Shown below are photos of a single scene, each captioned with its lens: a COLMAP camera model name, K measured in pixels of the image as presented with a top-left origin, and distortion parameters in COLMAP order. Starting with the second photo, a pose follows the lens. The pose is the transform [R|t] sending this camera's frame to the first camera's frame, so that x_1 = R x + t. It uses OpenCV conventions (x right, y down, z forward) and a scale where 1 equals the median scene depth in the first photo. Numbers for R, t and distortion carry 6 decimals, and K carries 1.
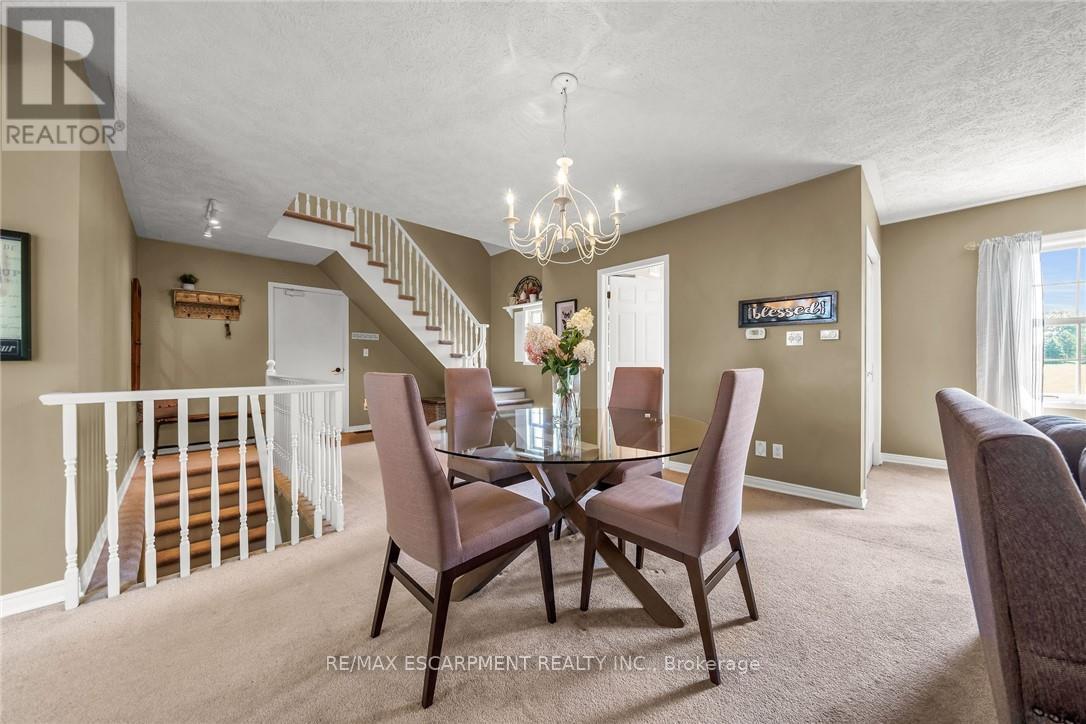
lens RADIAL K [[373.9, 0, 546.8], [0, 373.9, 365.4], [0, 0, 1]] dist [-0.003319, 0.000513]
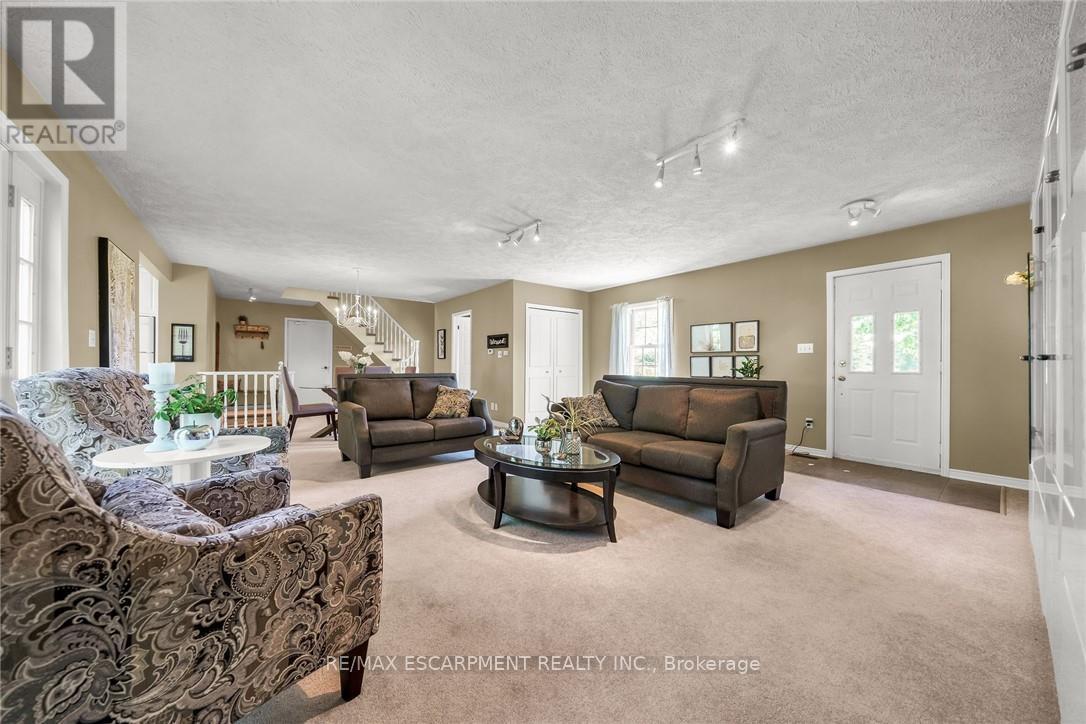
lens RADIAL K [[373.9, 0, 564.3], [0, 373.9, 357.0], [0, 0, 1]] dist [-0.003319, 0.000513]
pose [[0.995845, 0.009483, -0.090567, 0.794736], [-0.011937, 0.999575, -0.026595, -0.004524], [0.090276, 0.027565, 0.995535, -0.695813]]
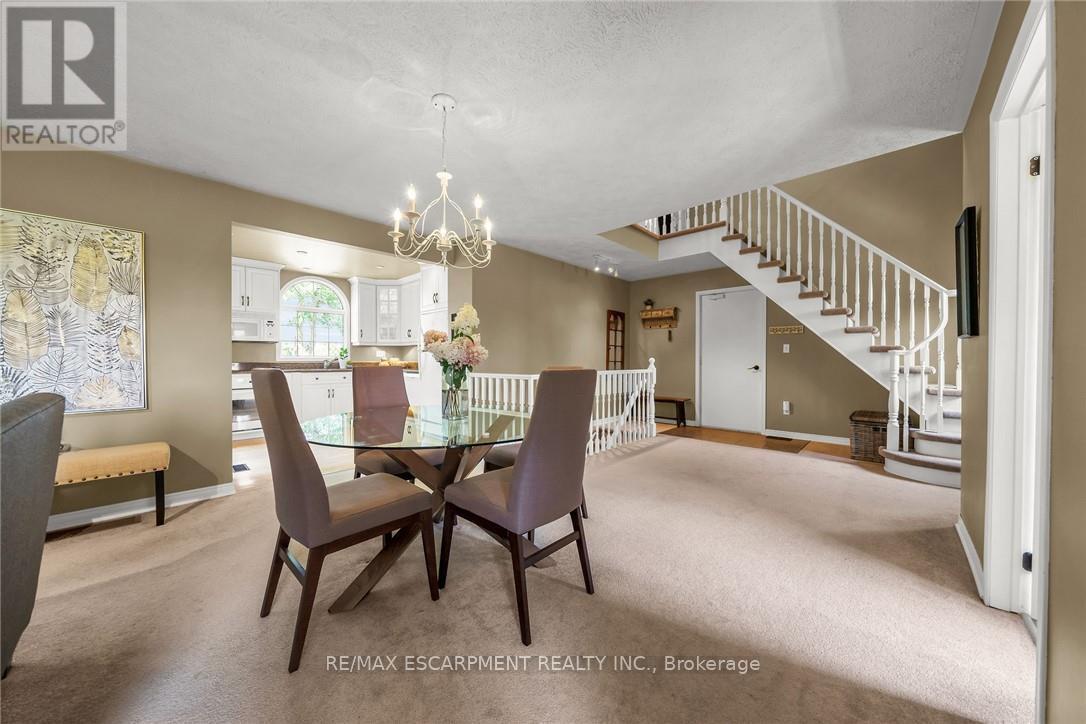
lens RADIAL K [[373.9, 0, 542.9], [0, 373.9, 365.2], [0, 0, 1]] dist [-0.003319, 0.000513]
pose [[0.025903, 0.018768, -0.999488, 0.464701], [-0.005148, 0.999813, 0.018641, -0.010521], [0.999651, 0.004662, 0.025995, 0.513329]]
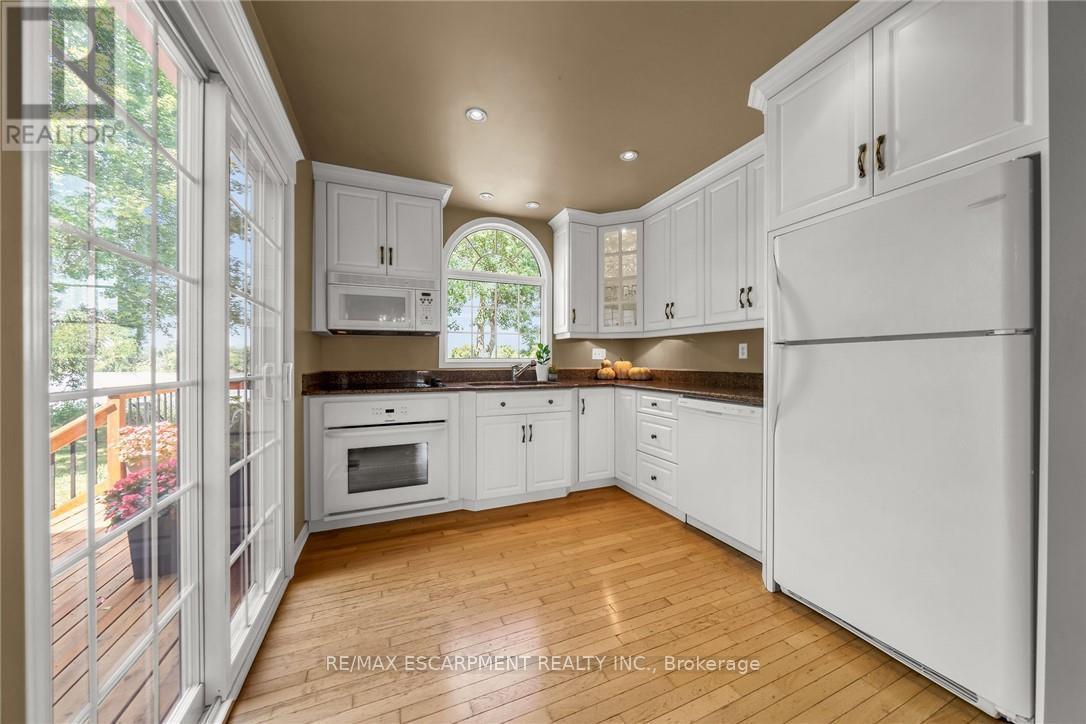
lens RADIAL K [[373.9, 0, 547.0], [0, 373.9, 362.4], [0, 0, 1]] dist [-0.003319, 0.000513]
pose [[-0.371132, 0.009912, -0.928527, -0.226631], [-0.000463, 0.999941, 0.010860, -0.014843], [0.928580, 0.004460, -0.371106, 0.104521]]
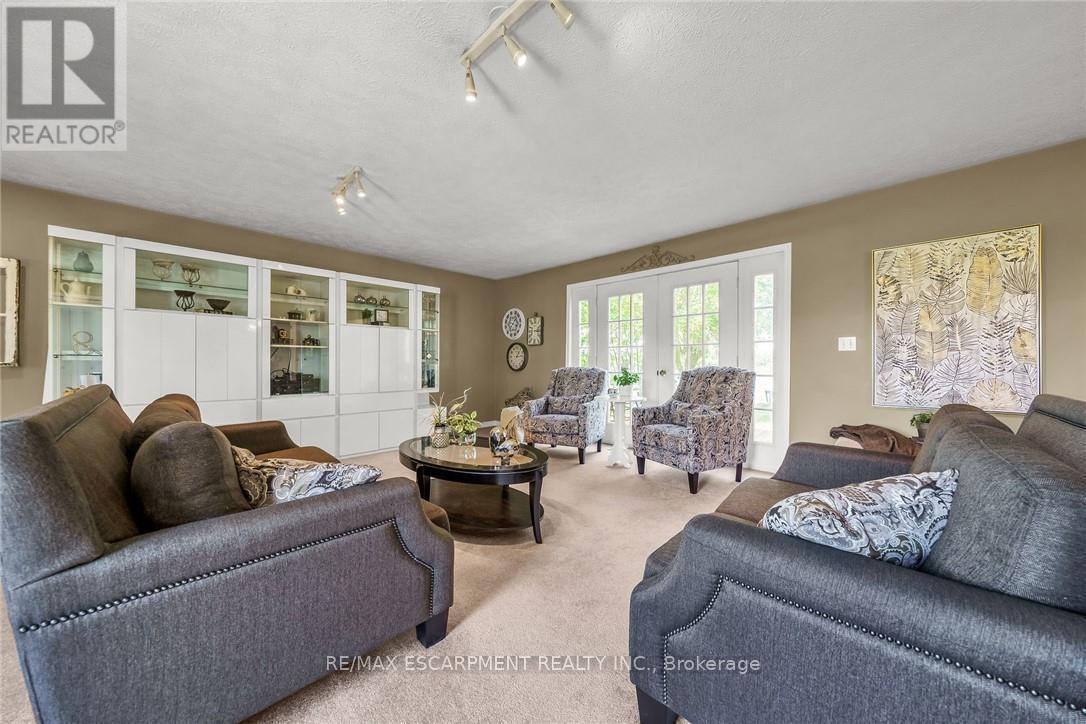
lens RADIAL K [[373.9, 0, 546.7], [0, 373.9, 362.0], [0, 0, 1]] dist [-0.003319, 0.000513]
pose [[-0.999530, 0.006297, -0.030013, 0.588789], [0.006227, 0.999978, 0.002426, -0.010831], [0.030027, 0.002238, -0.999547, 0.422068]]
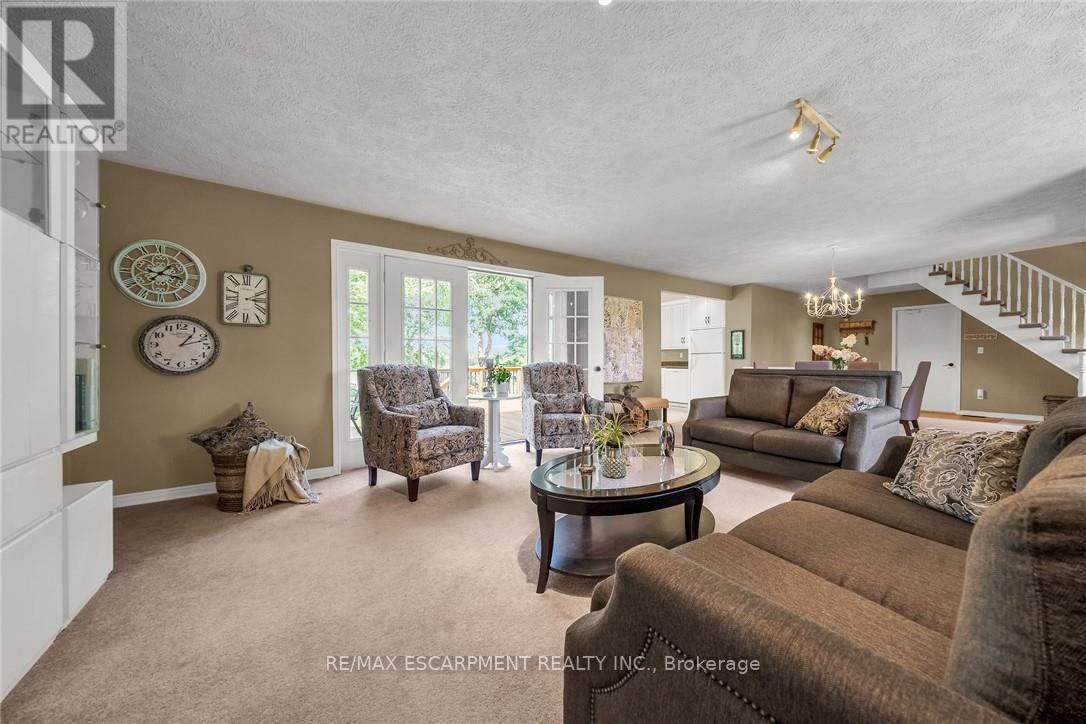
lens RADIAL K [[373.9, 0, 545.9], [0, 373.9, 365.1], [0, 0, 1]] dist [-0.003319, 0.000513]
pose [[-0.182099, 0.014555, -0.983172, 1.148692], [-0.001621, 0.999885, 0.015102, -0.003882], [0.983279, 0.004344, -0.182054, -0.165417]]
